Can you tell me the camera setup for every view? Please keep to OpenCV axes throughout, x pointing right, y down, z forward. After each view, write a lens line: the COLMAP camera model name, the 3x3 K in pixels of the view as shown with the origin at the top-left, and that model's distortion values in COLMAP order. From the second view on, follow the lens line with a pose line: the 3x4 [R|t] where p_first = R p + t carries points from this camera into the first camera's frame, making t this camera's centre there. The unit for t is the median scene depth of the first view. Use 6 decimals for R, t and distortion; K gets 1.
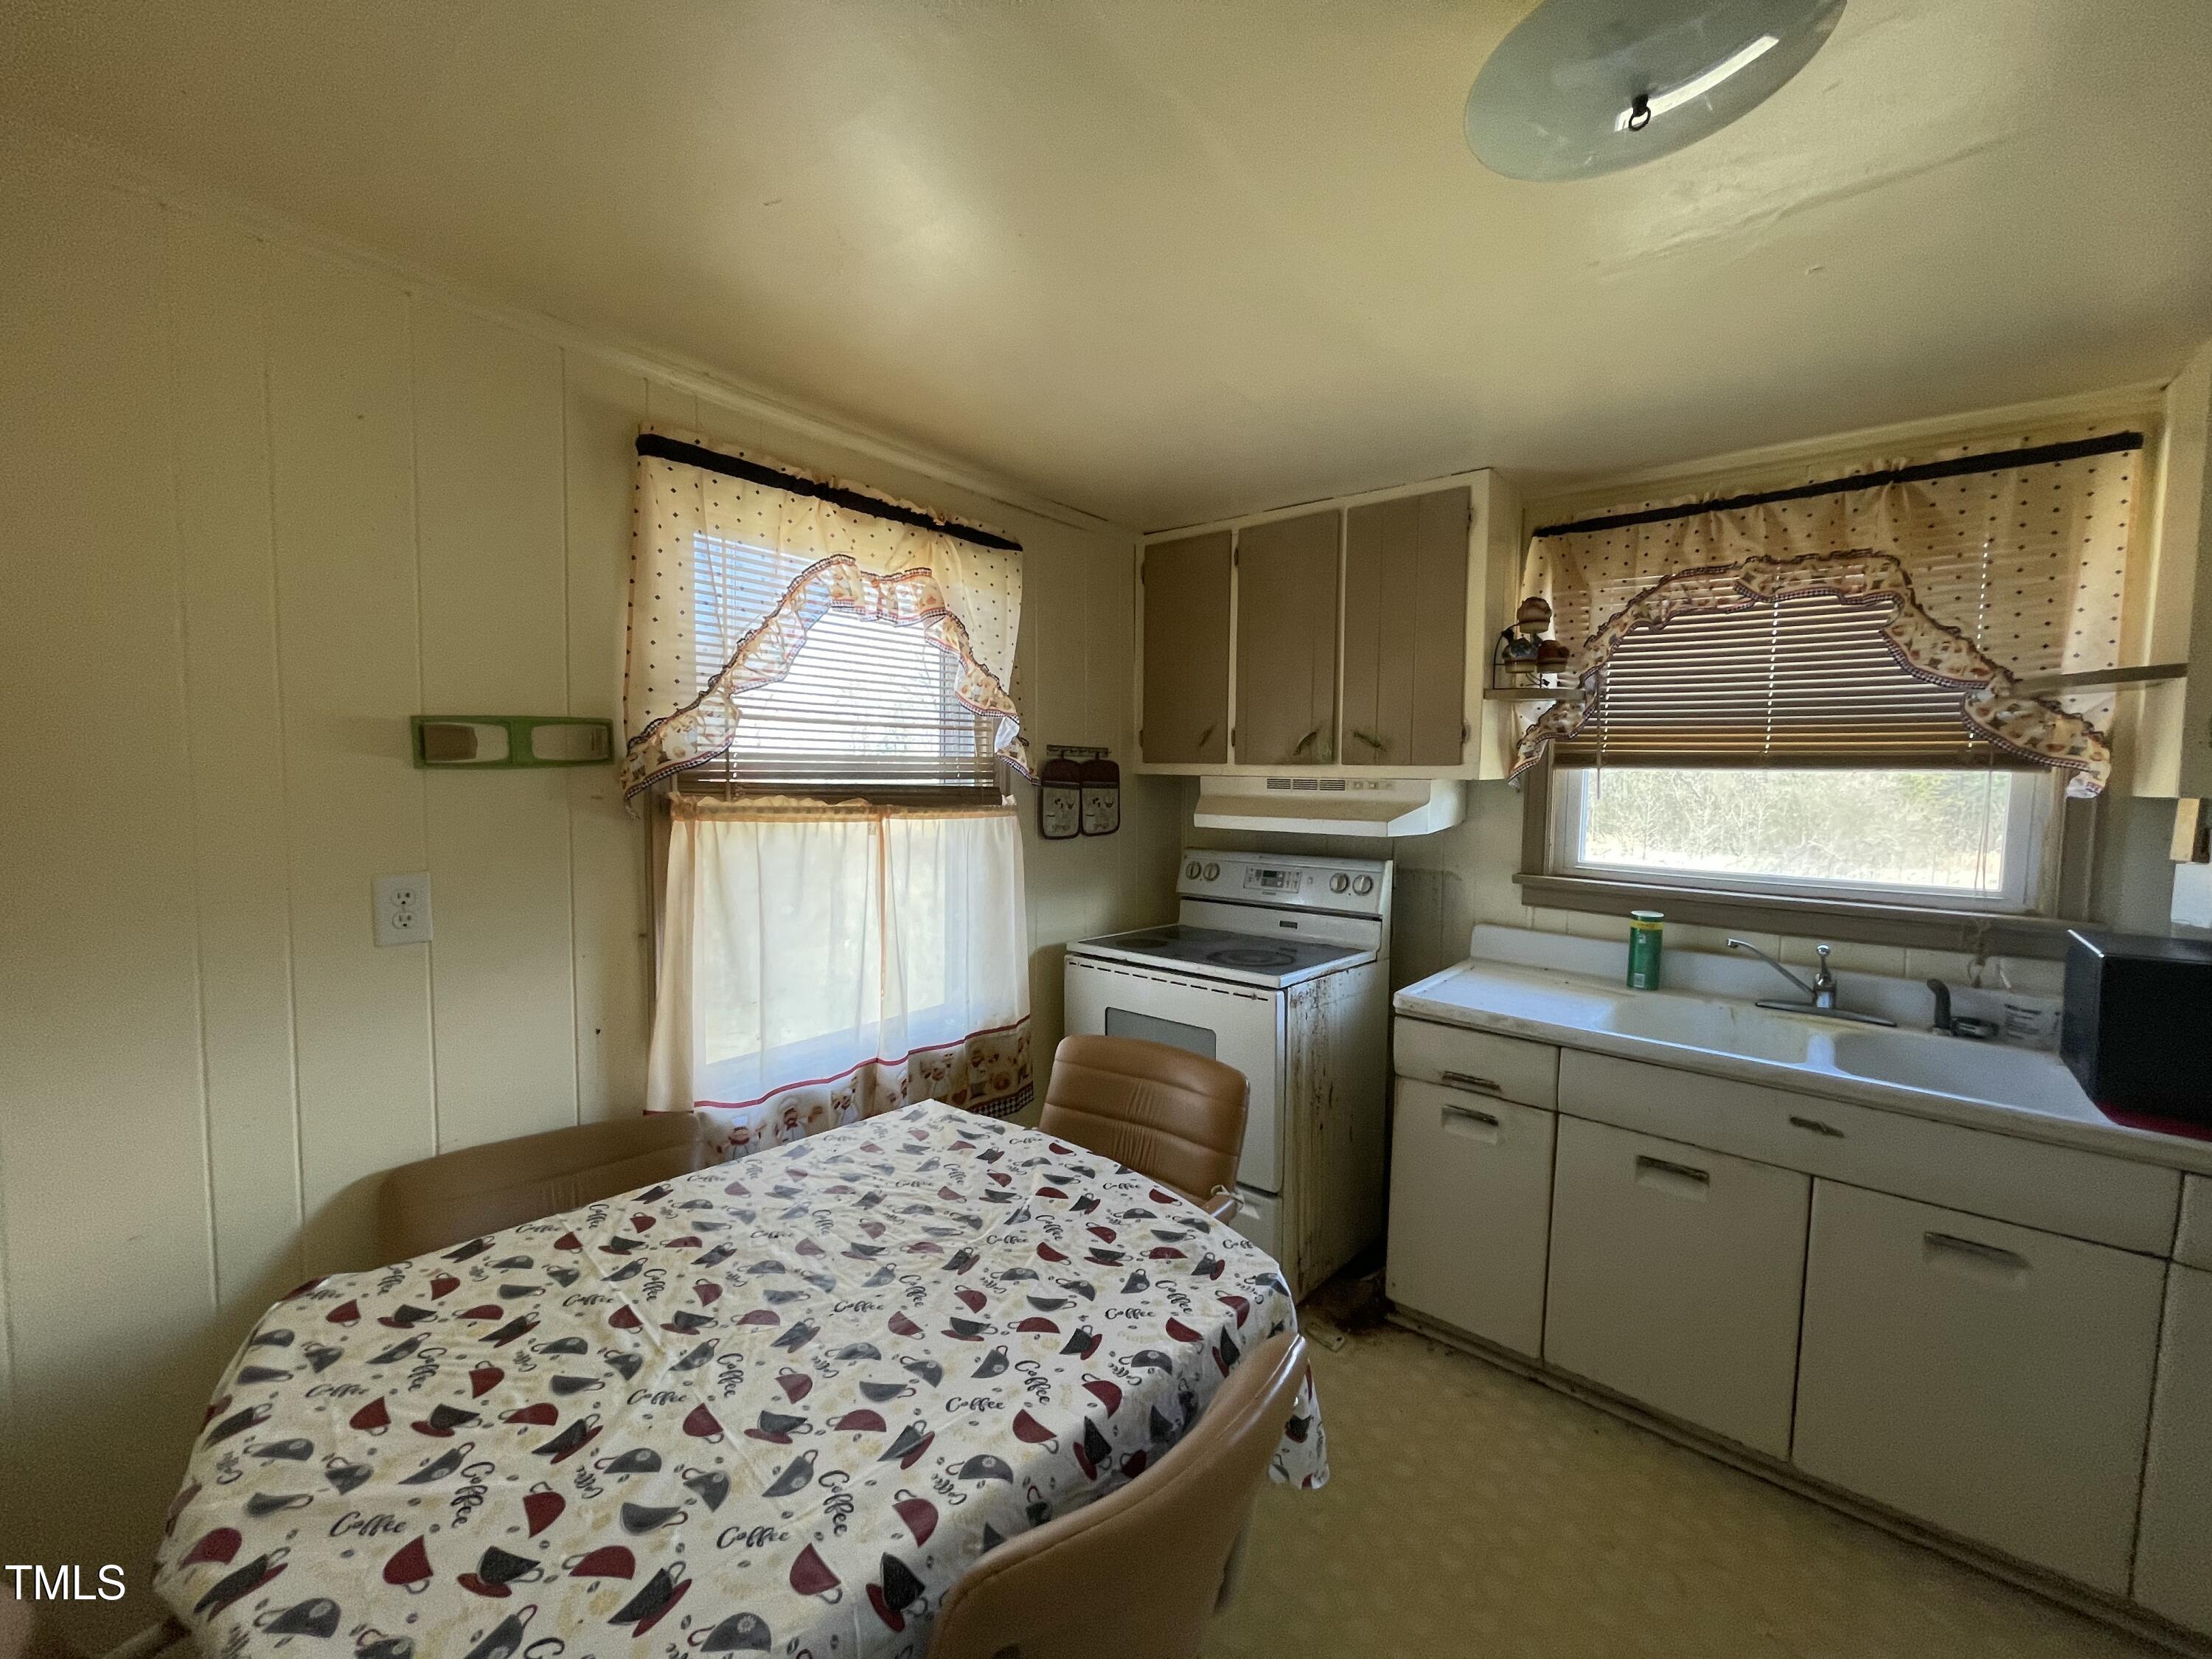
lens RADIAL K [[893.0, 0, 1105.3], [0, 893.0, 827.9], [0, 0, 1]] dist [-0.002896, 0.000832]
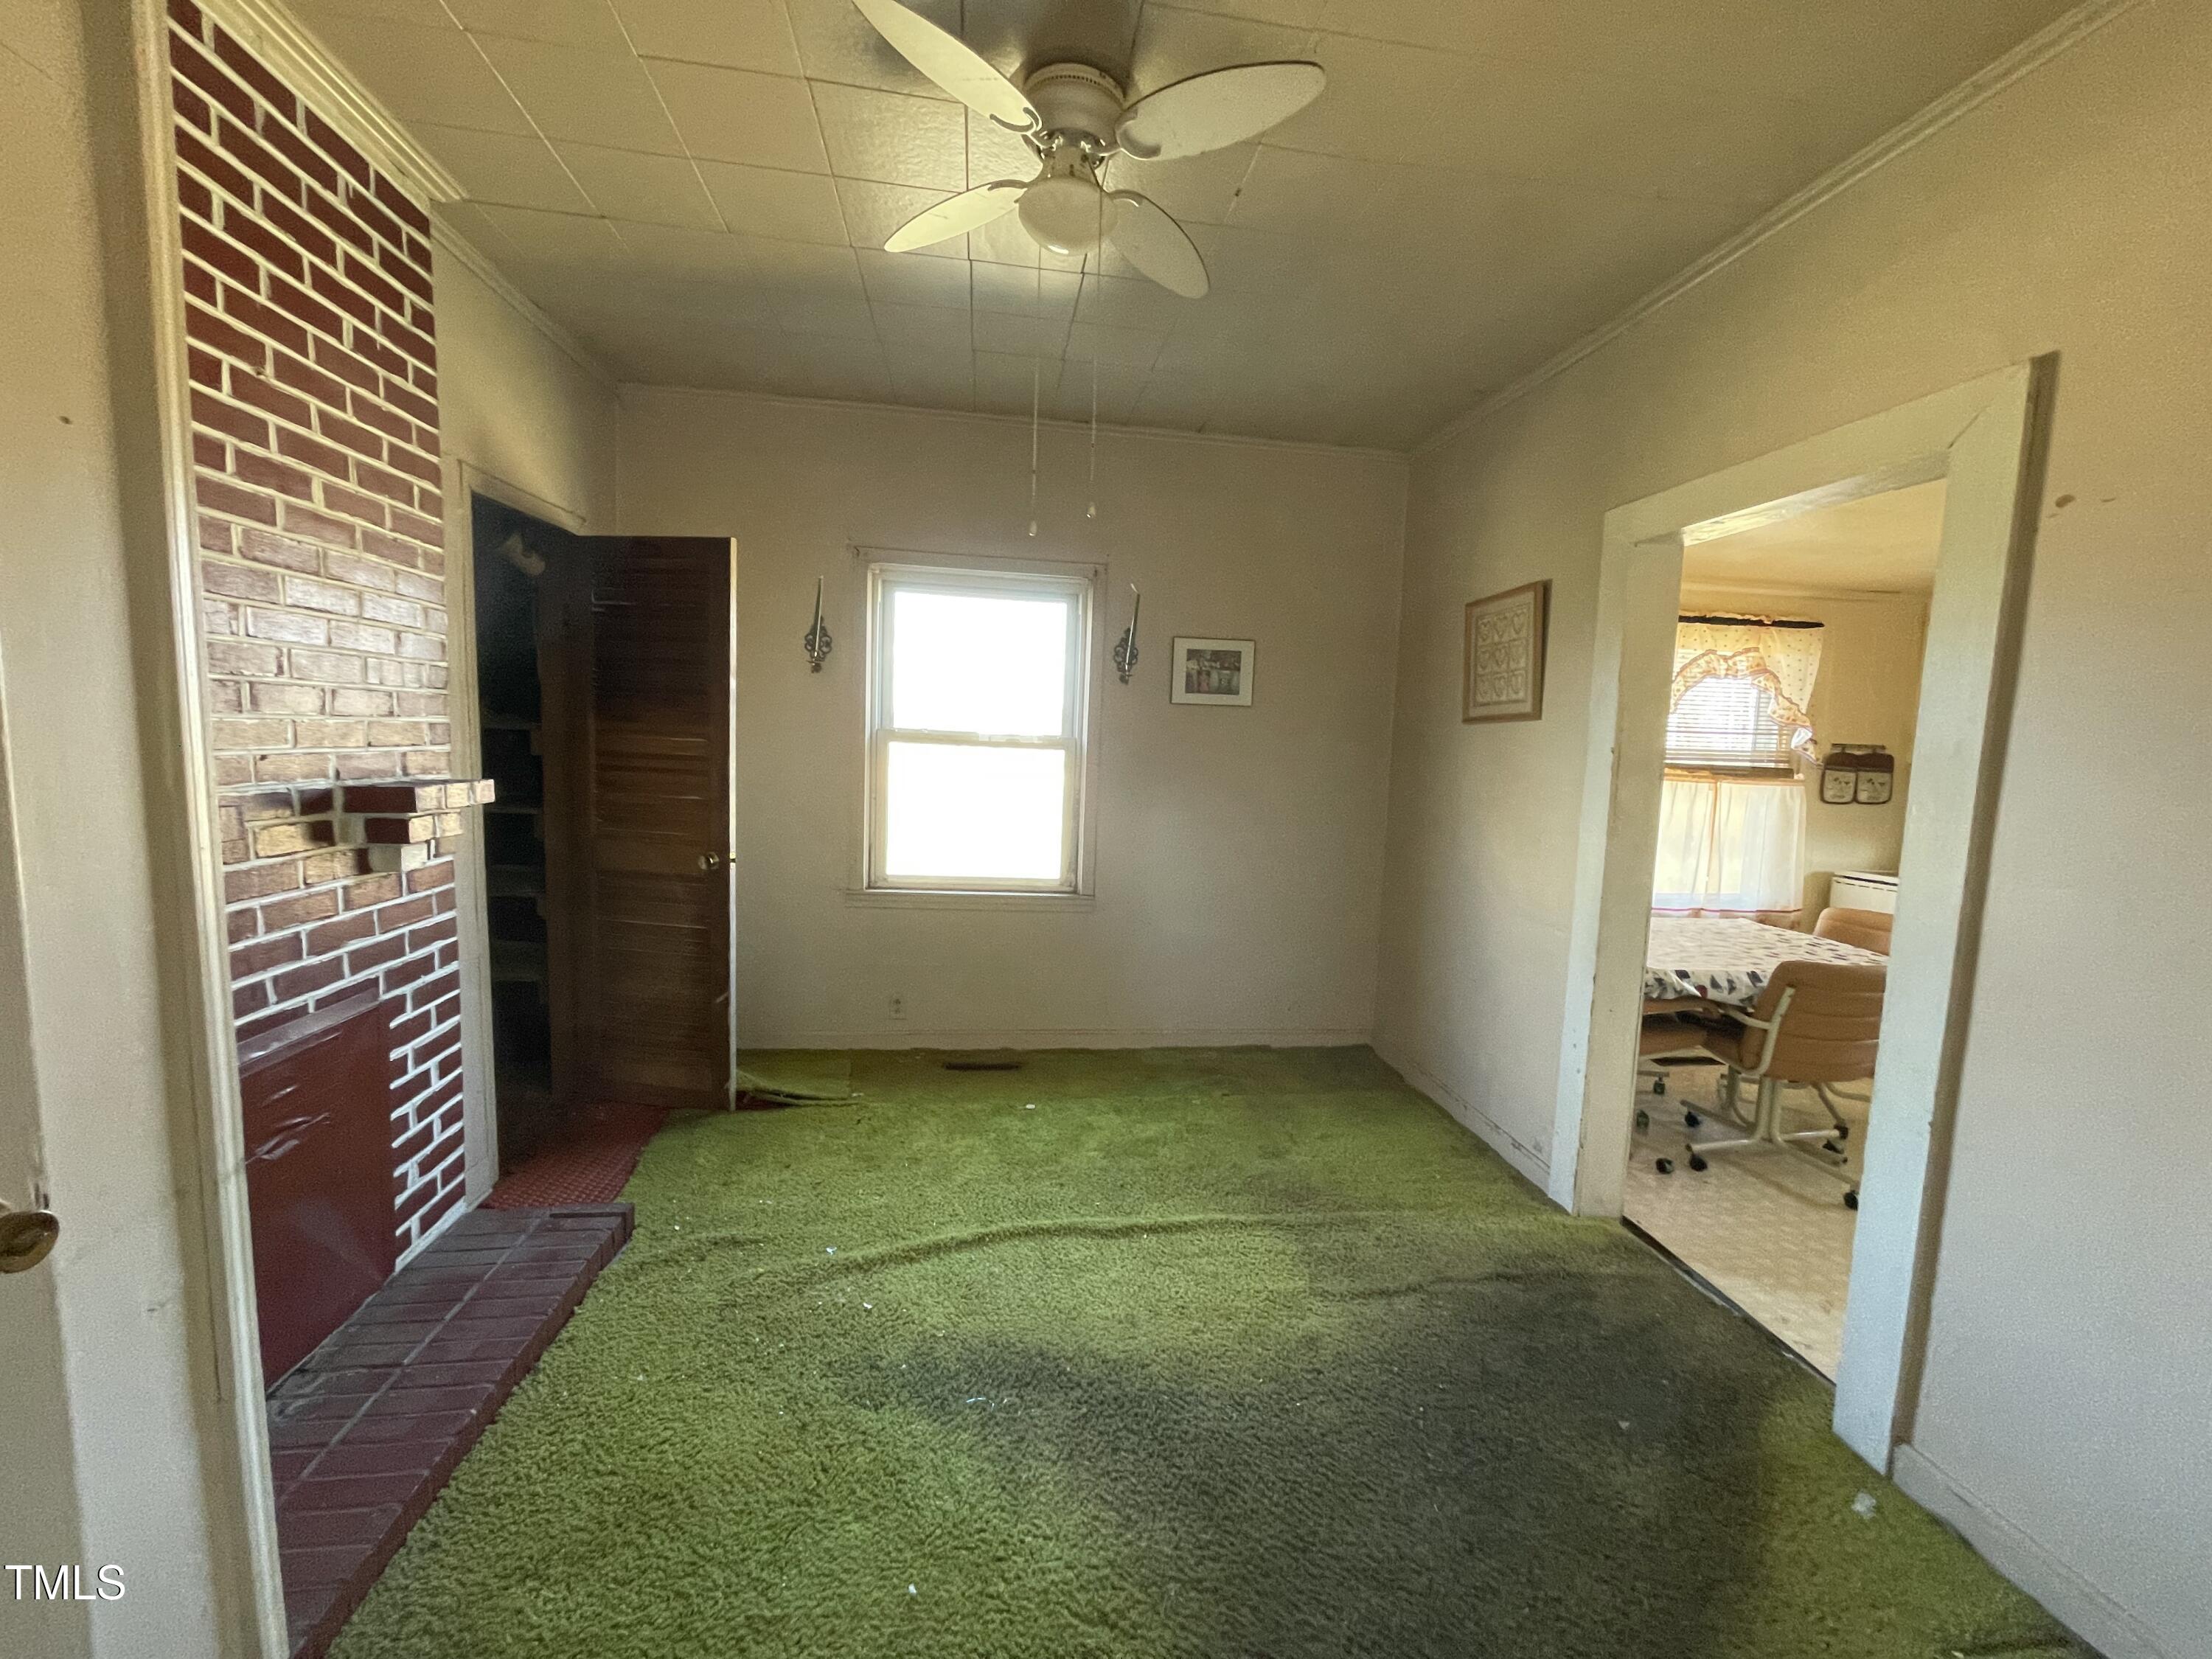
lens RADIAL K [[893.0, 0, 1115.1], [0, 893.0, 830.6], [0, 0, 1]] dist [-0.002896, 0.000832]
pose [[0.736802, 0.075794, -0.671847, 0.079912], [-0.061485, 0.997090, 0.045057, 0.075089], [0.673308, 0.008110, 0.739318, -1.123818]]
